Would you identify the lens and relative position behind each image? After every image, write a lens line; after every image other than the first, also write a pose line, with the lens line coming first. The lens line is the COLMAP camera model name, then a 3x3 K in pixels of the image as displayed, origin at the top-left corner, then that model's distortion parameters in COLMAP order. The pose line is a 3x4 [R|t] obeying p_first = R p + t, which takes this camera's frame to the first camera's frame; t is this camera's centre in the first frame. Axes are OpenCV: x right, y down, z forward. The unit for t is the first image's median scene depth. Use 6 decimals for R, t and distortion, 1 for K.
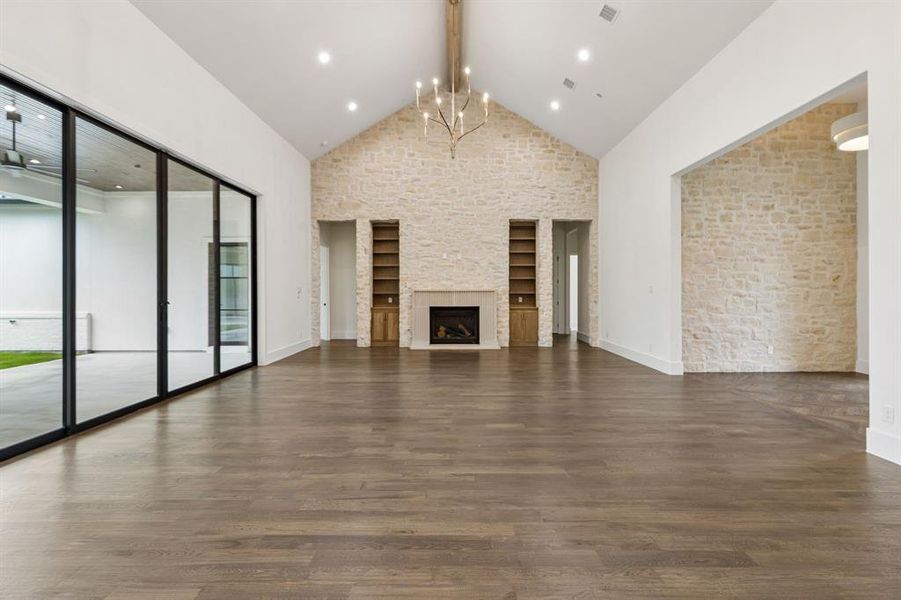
lens RADIAL K [[412.5, 0, 453.0], [0, 412.5, 291.3], [0, 0, 1]] dist [0.004552, 0.000842]
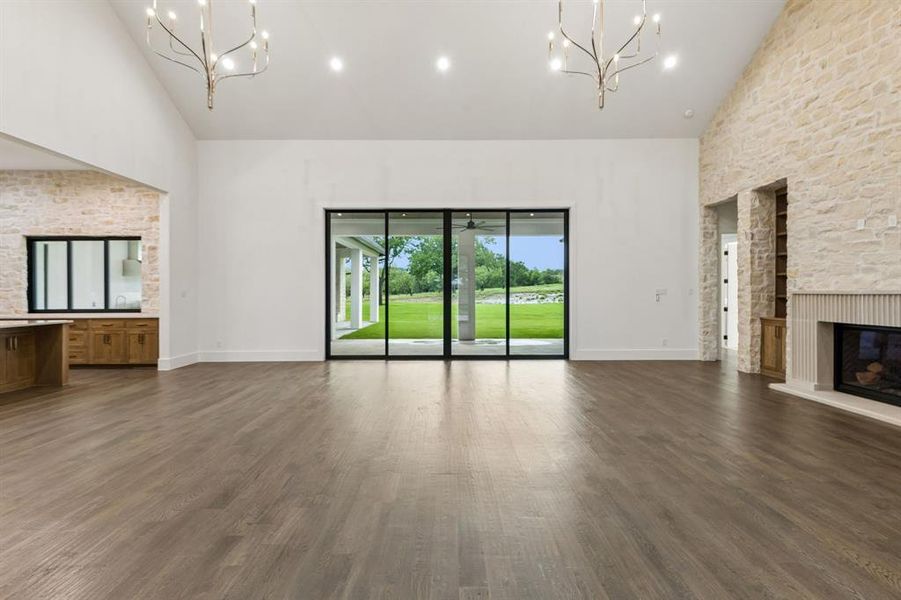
lens RADIAL K [[412.5, 0, 453.0], [0, 412.5, 291.3], [0, 0, 1]] dist [0.004552, 0.000842]
pose [[0.034503, -0.003146, -0.999400, 0.649755], [-0.001421, 0.999994, -0.003197, -0.001649], [0.999404, 0.001531, 0.034498, 0.662386]]
